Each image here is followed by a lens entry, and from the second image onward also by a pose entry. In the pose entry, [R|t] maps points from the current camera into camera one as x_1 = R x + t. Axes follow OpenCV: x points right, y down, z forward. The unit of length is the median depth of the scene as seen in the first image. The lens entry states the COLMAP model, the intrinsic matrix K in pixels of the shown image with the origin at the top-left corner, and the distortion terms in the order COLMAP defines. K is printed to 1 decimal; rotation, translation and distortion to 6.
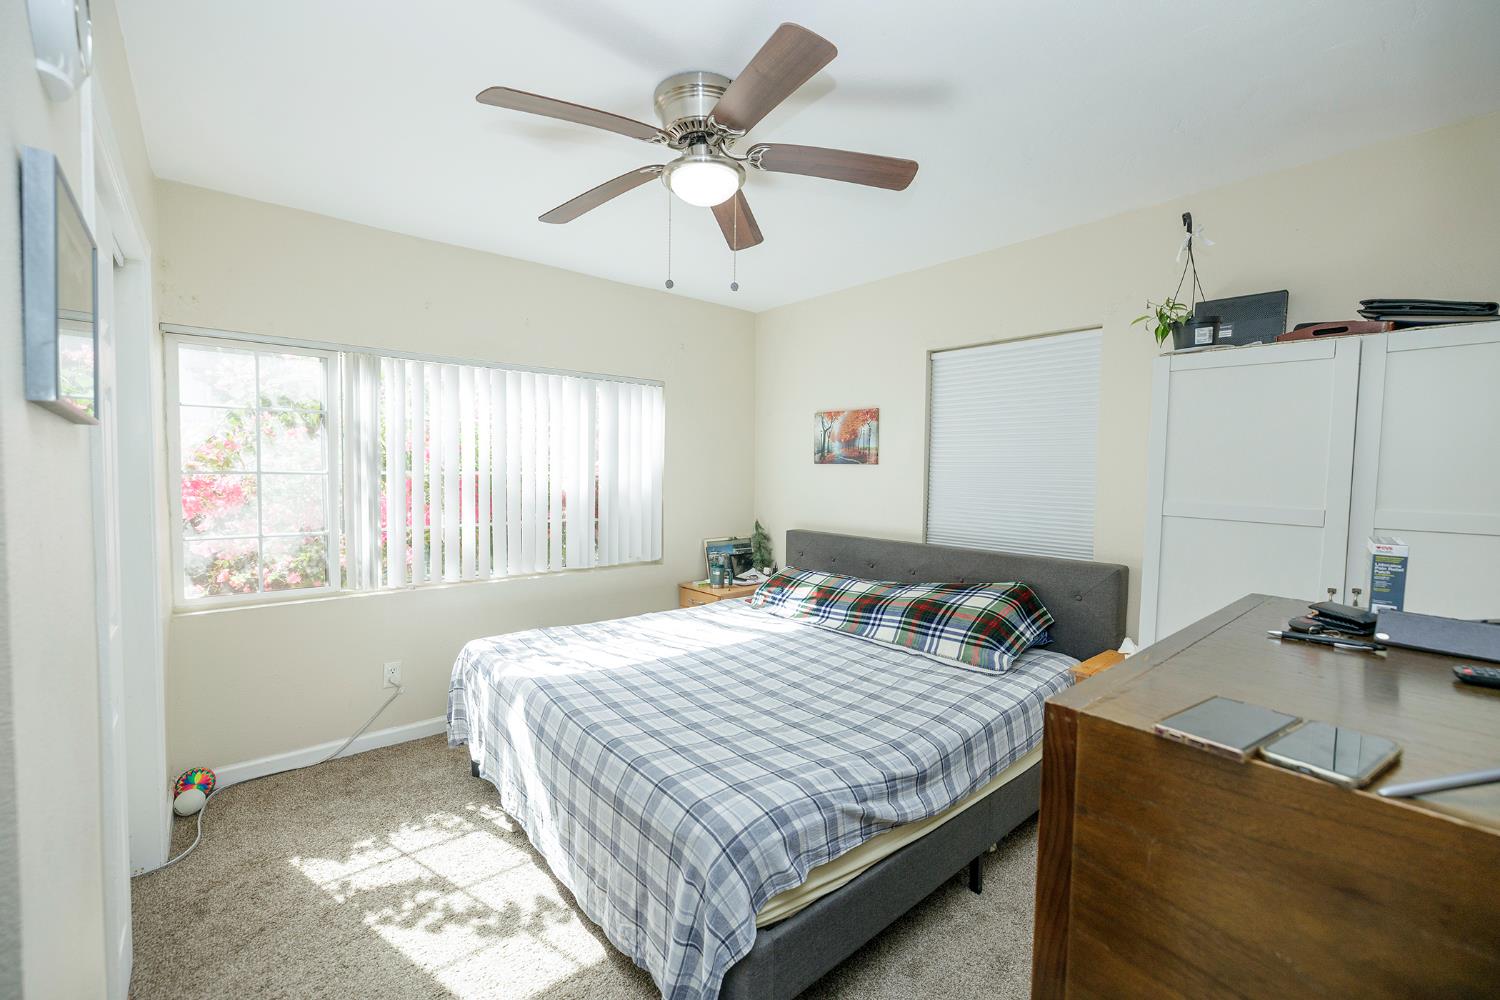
lens RADIAL K [[629.5, 0, 743.7], [0, 629.5, 495.1], [0, 0, 1]] dist [0.003921, -0.000467]
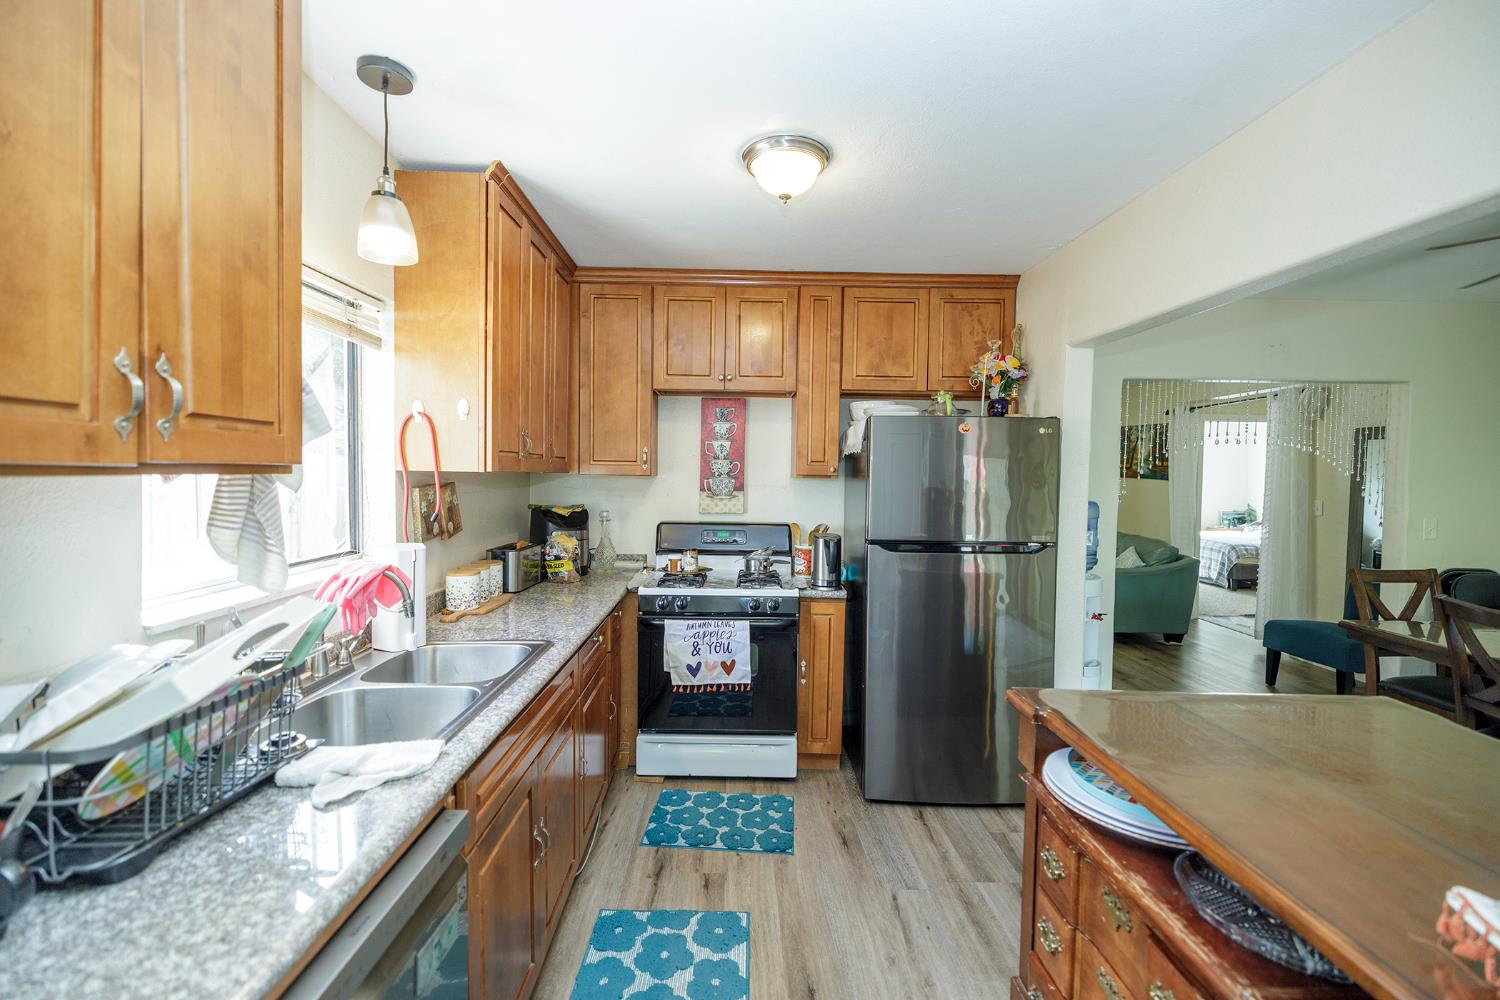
lens RADIAL K [[629.5, 0, 743.7], [0, 629.5, 495.1], [0, 0, 1]] dist [0.003921, -0.000467]
pose [[0.772804, 0.014550, -0.634477, 0.172240], [-0.028823, 0.999510, -0.012186, 0.273795], [0.633989, 0.027705, 0.772845, -5.928633]]
